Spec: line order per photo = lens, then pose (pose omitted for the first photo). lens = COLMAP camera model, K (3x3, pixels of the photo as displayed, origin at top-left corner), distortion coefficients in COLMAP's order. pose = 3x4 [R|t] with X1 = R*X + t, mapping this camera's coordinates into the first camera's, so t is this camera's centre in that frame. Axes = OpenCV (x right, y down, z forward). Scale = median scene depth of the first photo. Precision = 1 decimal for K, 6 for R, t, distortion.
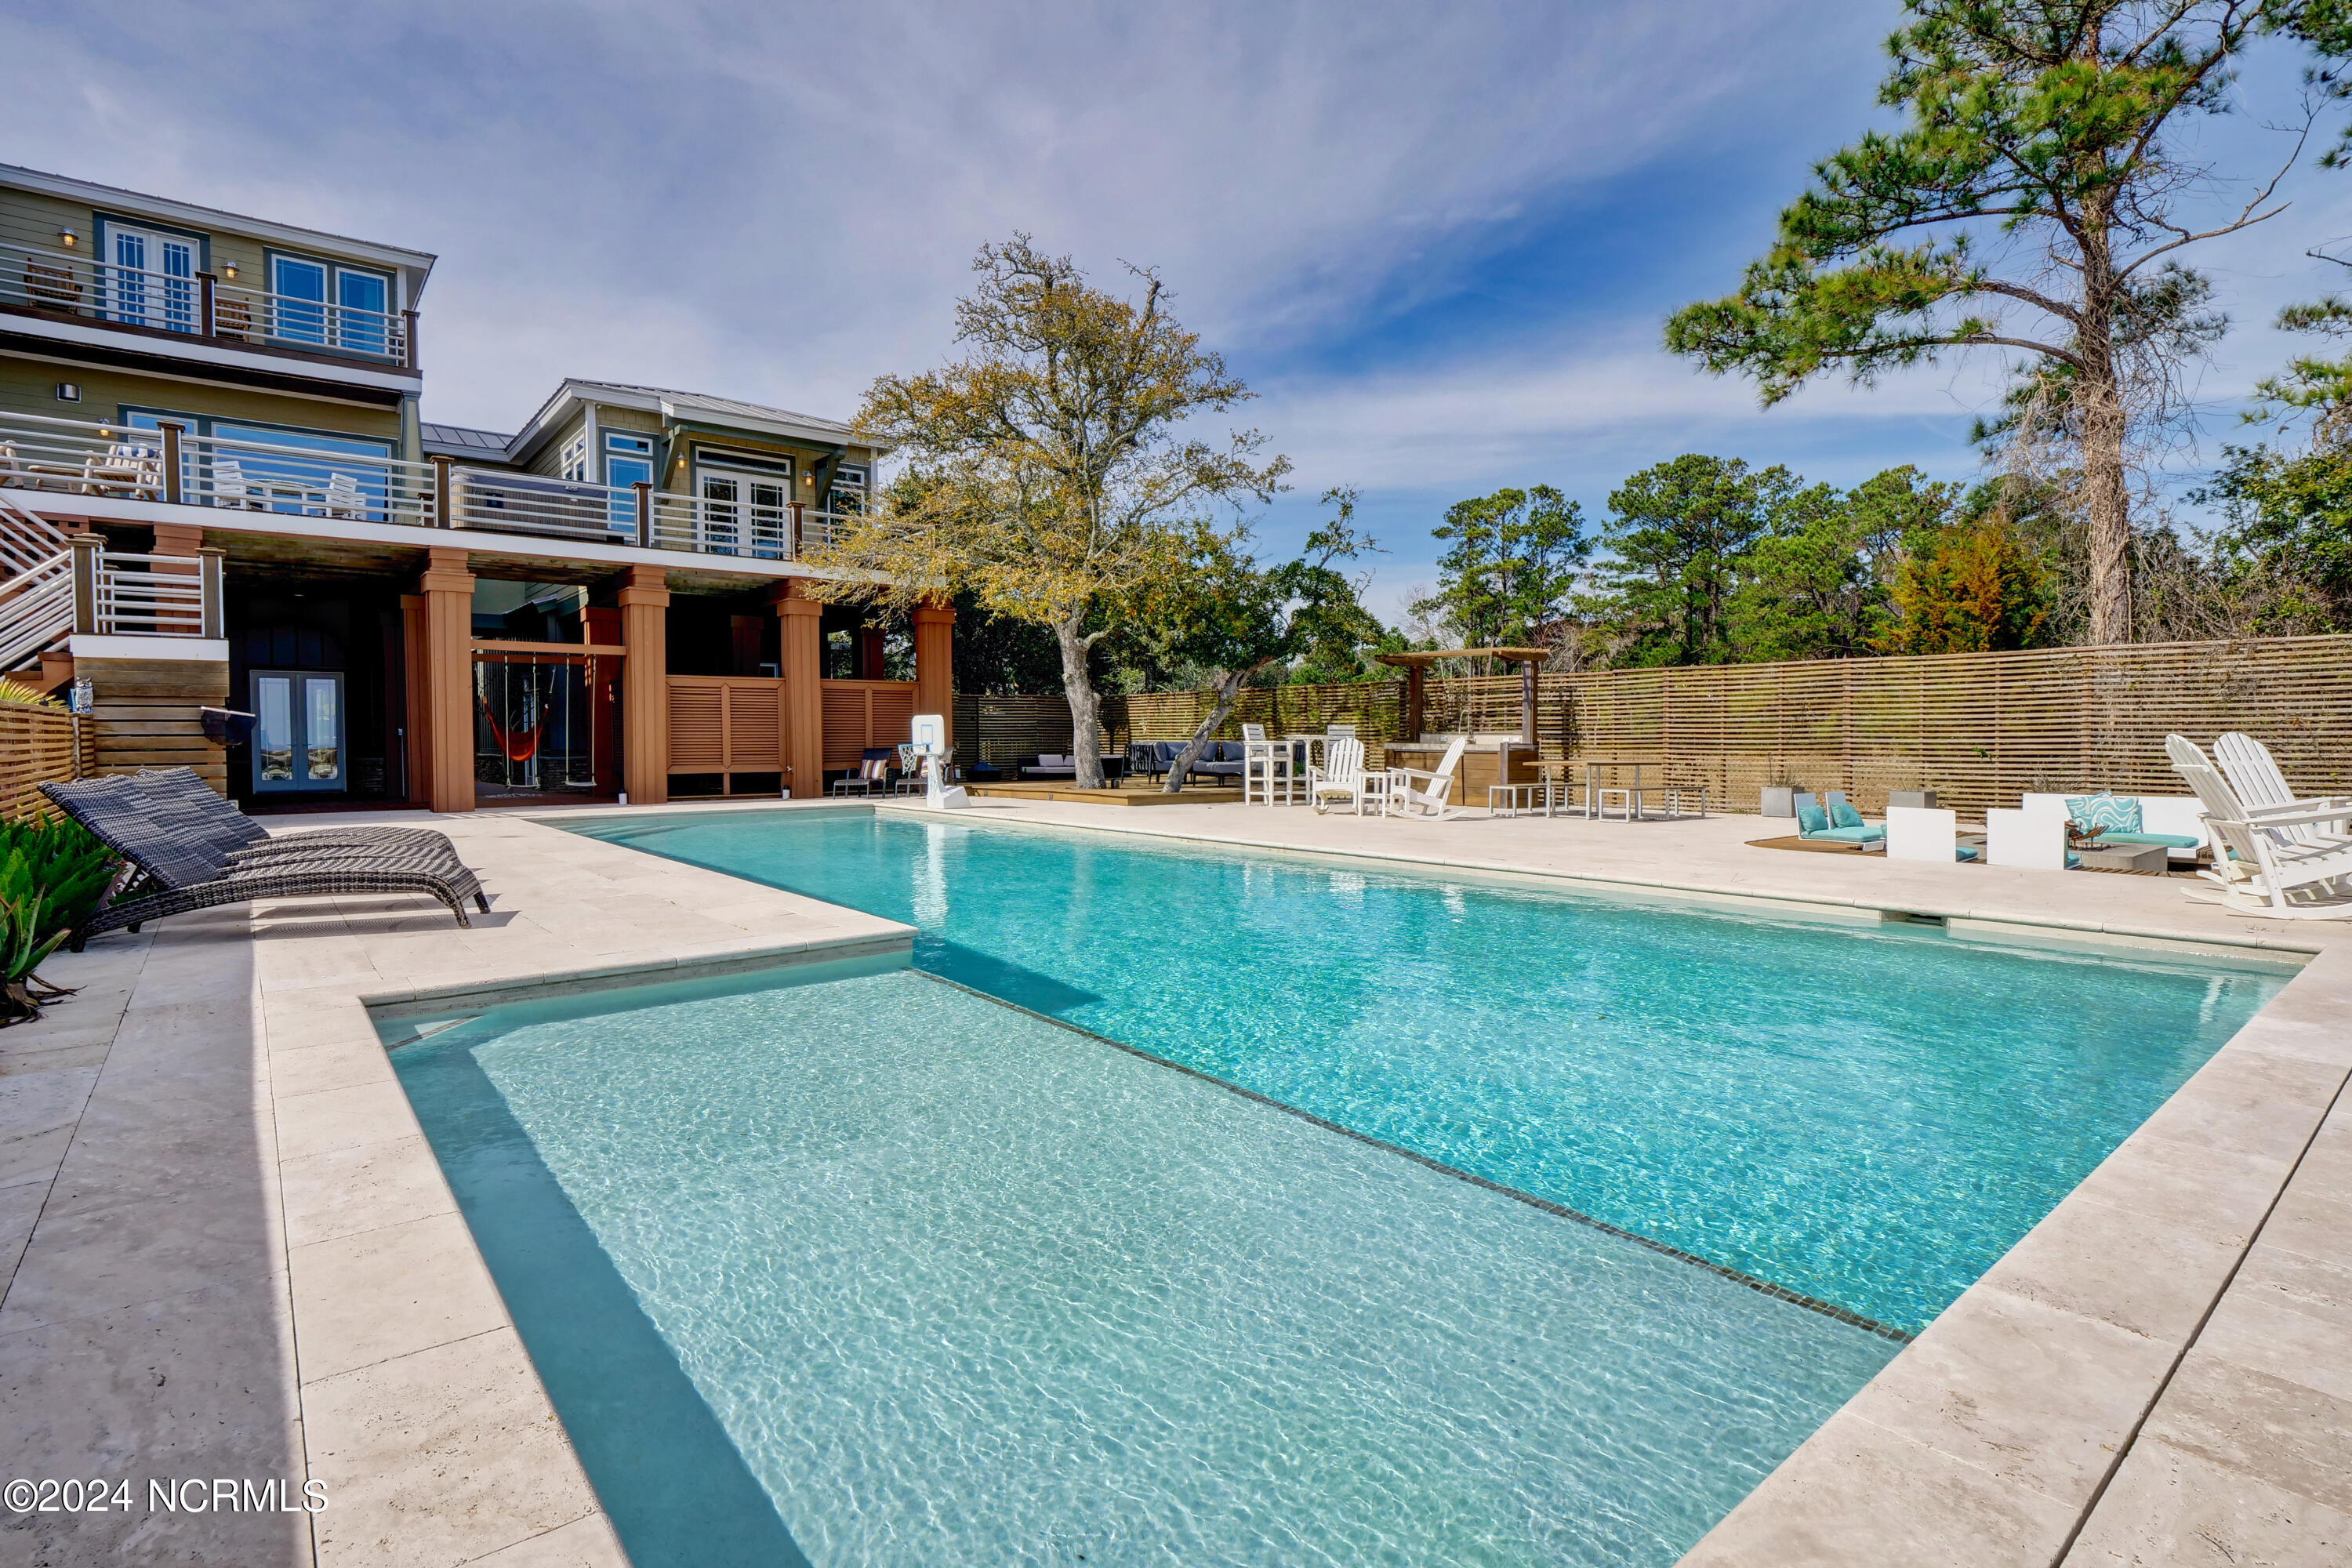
lens RADIAL K [[1144.8, 0, 1175.1], [0, 1144.8, 770.8], [0, 0, 1]] dist [-0.014245, -0.000524]
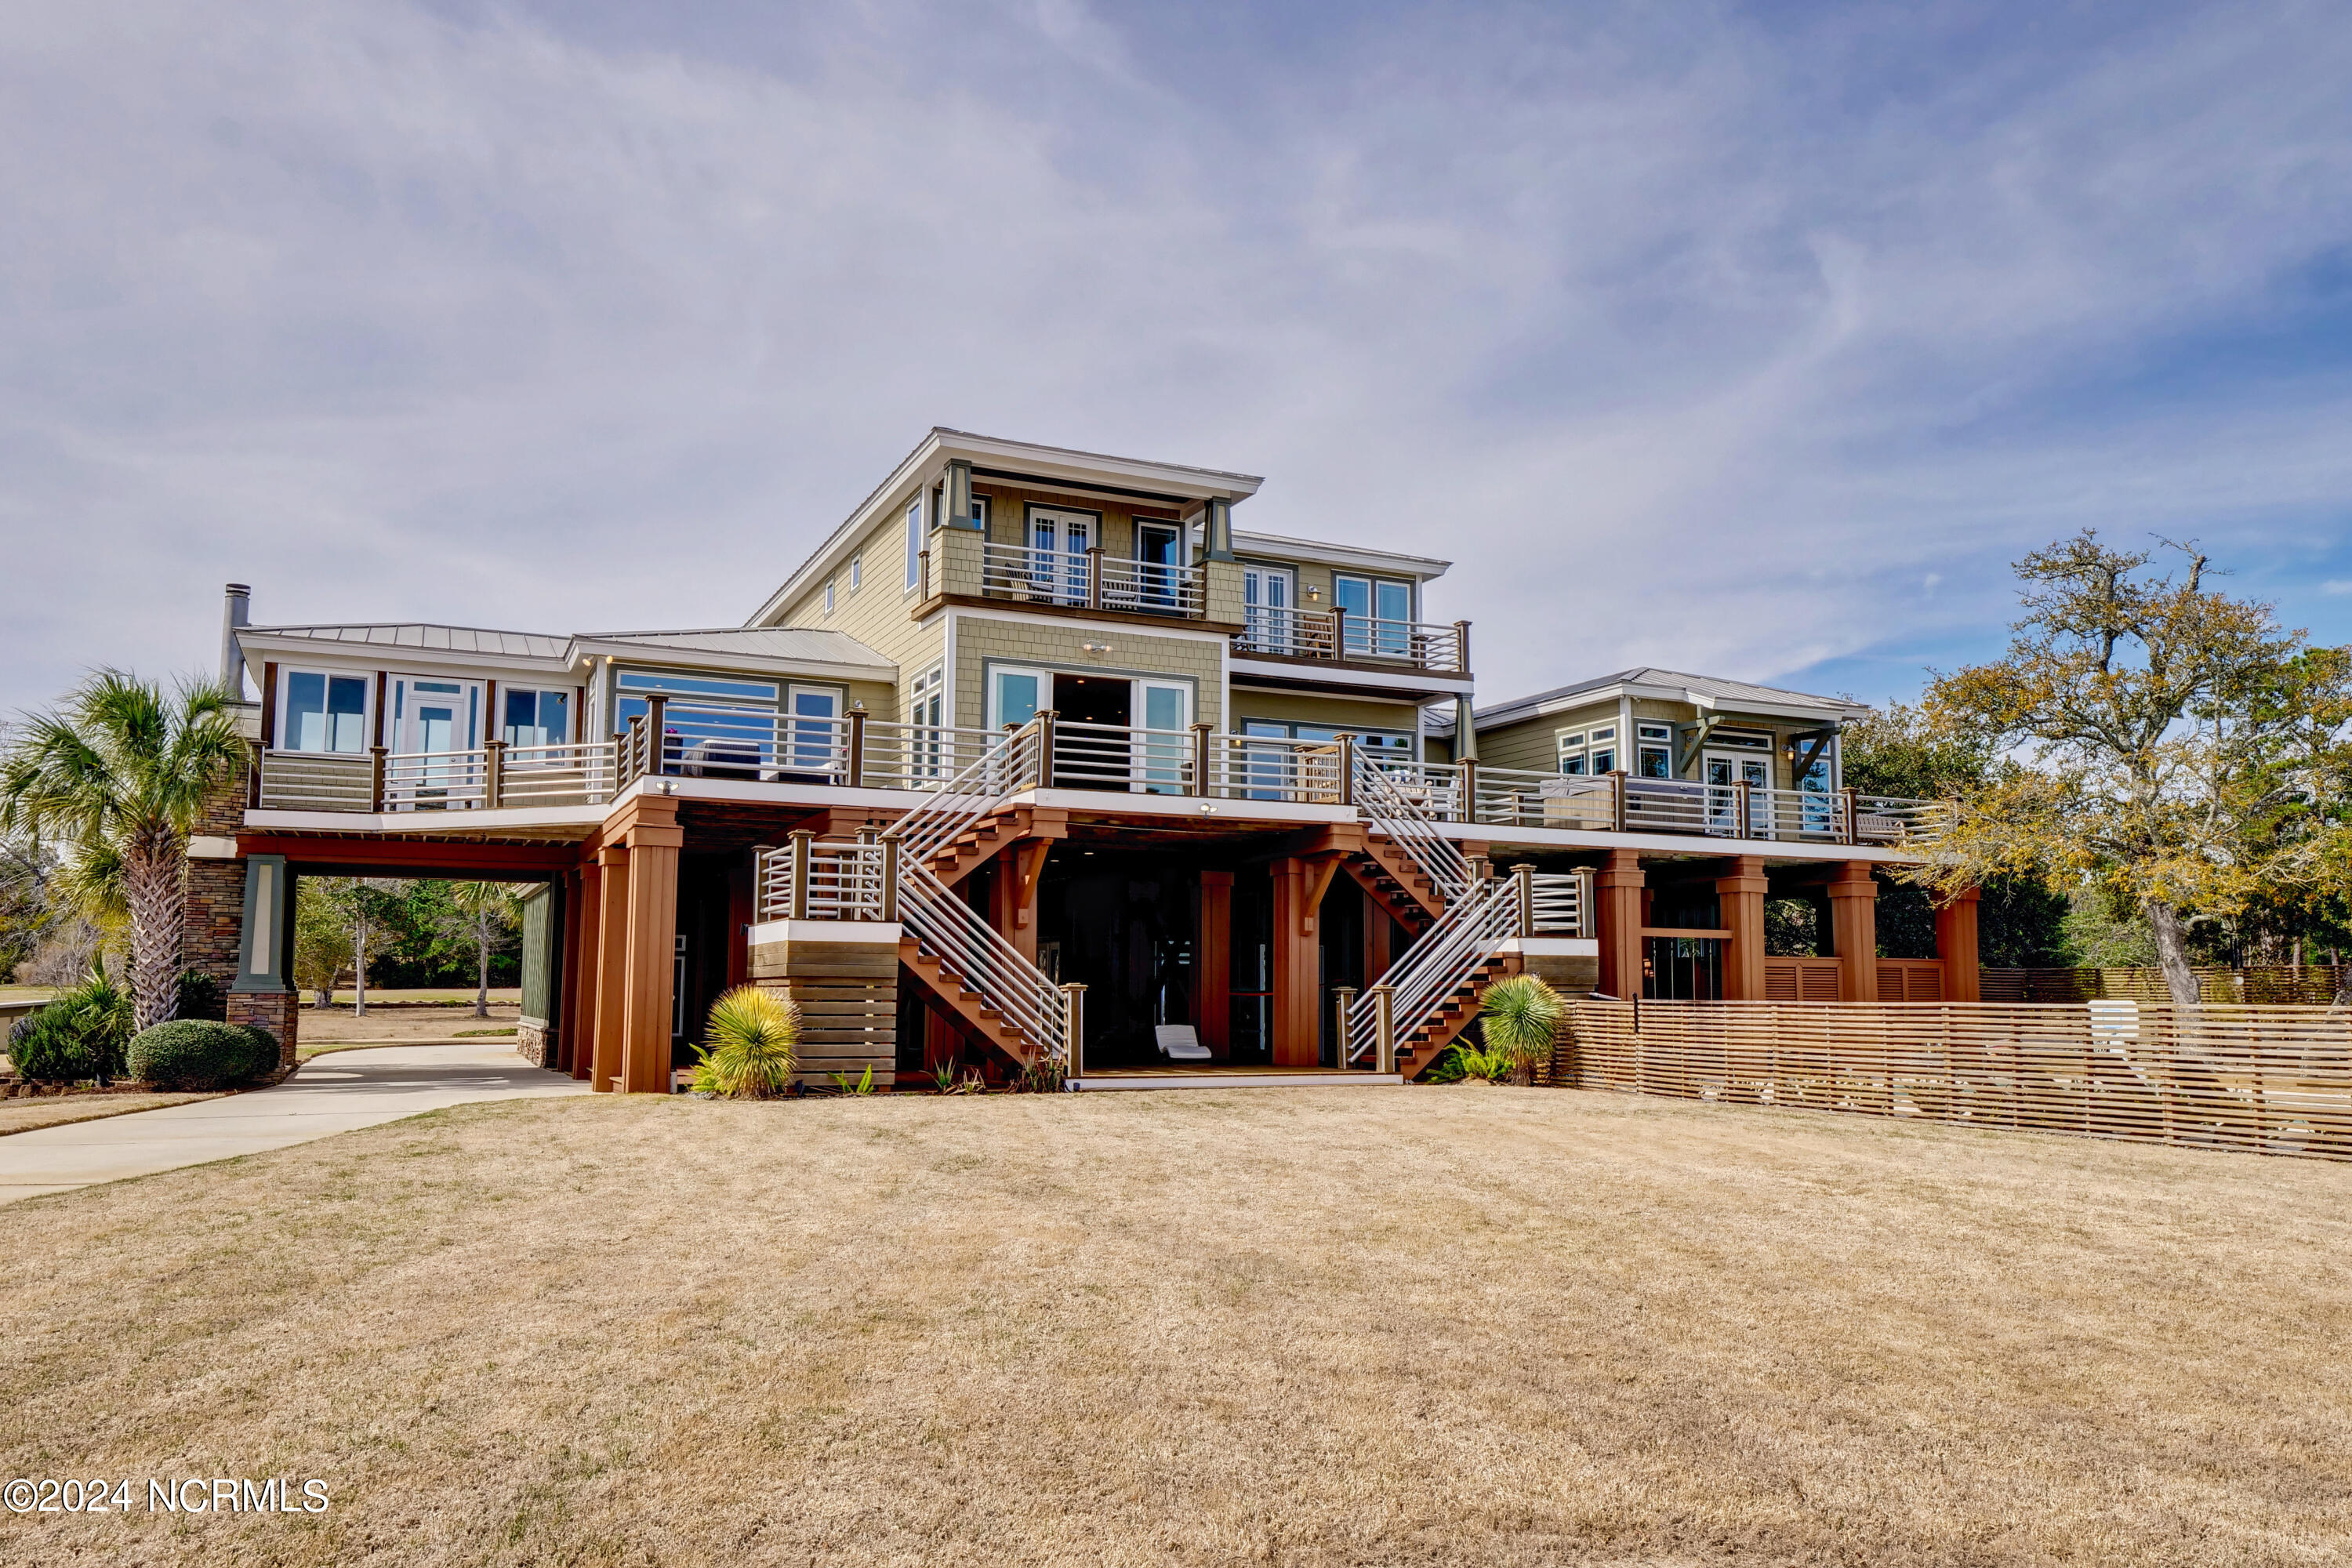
lens RADIAL K [[1716.2, 0, 1180.5], [0, 1716.2, 814.4], [0, 0, 1]] dist [-0.007236, 0.000559]
pose [[0.970163, -0.016696, -0.241876, -0.563036], [-0.015853, 0.991123, -0.131997, 0.004373], [0.241933, 0.131894, 0.961287, -0.665836]]
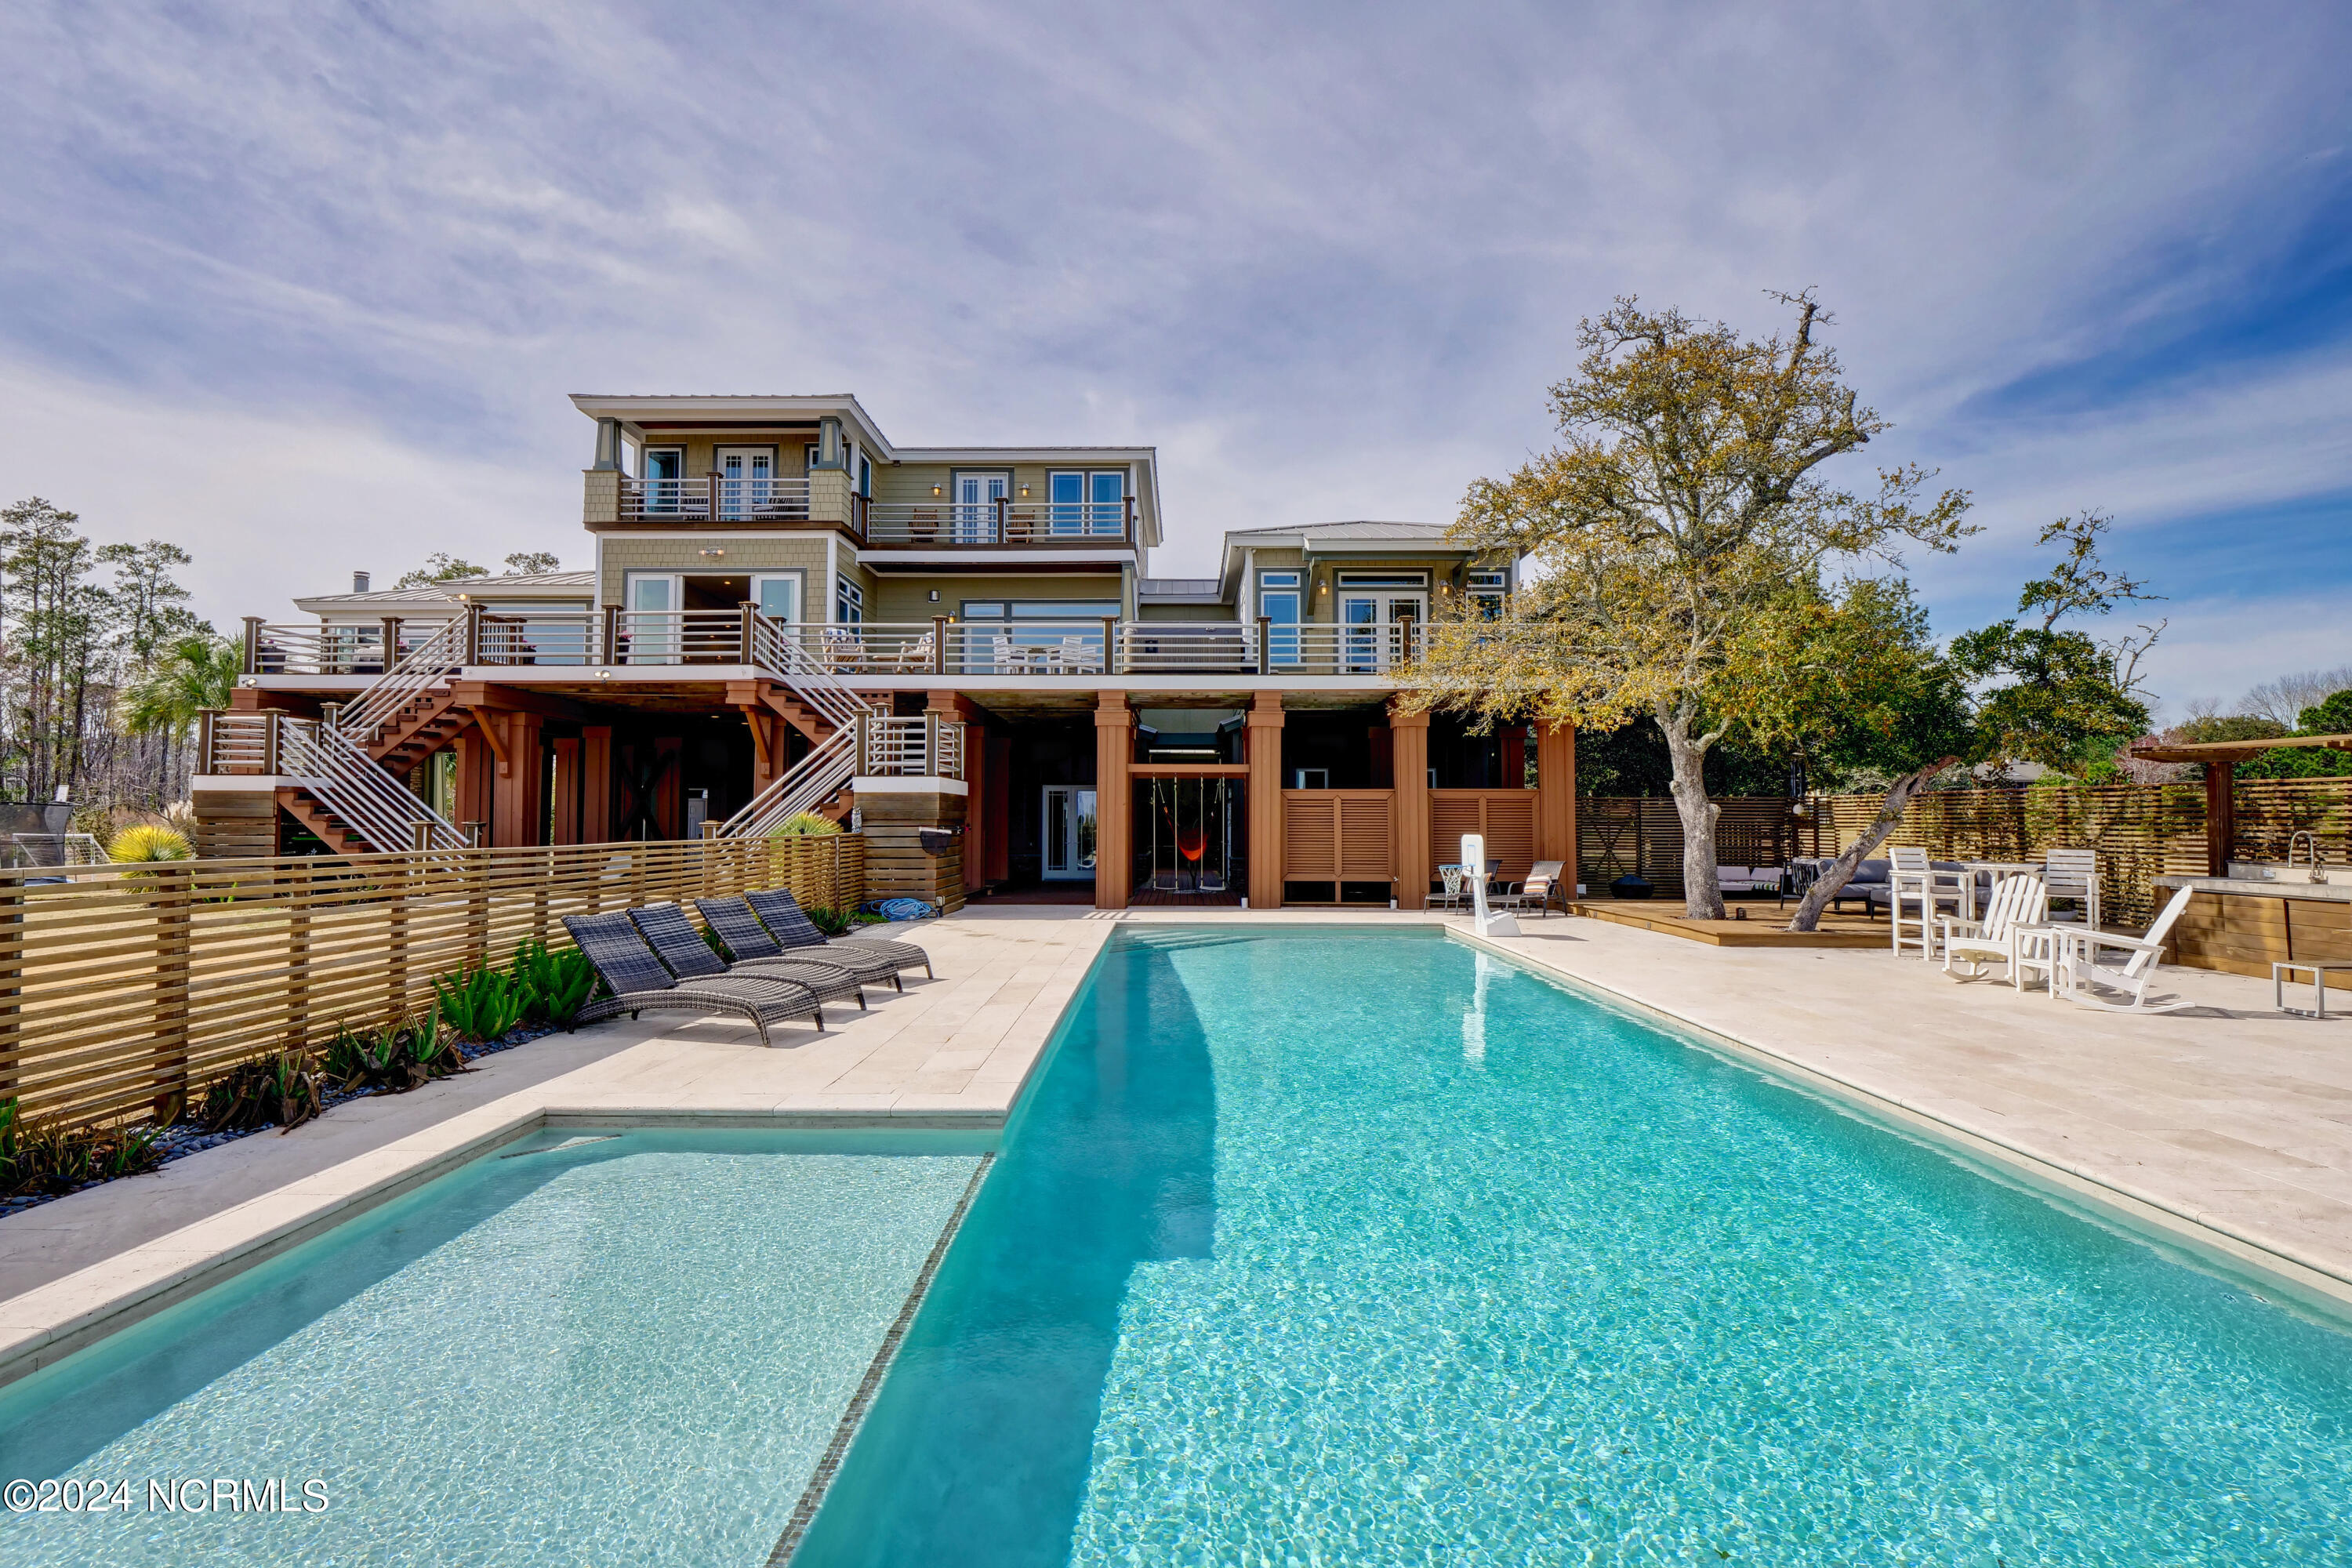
lens RADIAL K [[1139.7, 0, 1169.9], [0, 1139.7, 780.0], [0, 0, 1]] dist [-0.011463, -0.000892]
pose [[0.764152, -0.017578, -0.644796, 0.164223], [-0.023377, 0.998217, -0.054917, -0.029981], [0.644612, 0.057038, 0.762379, 0.101274]]
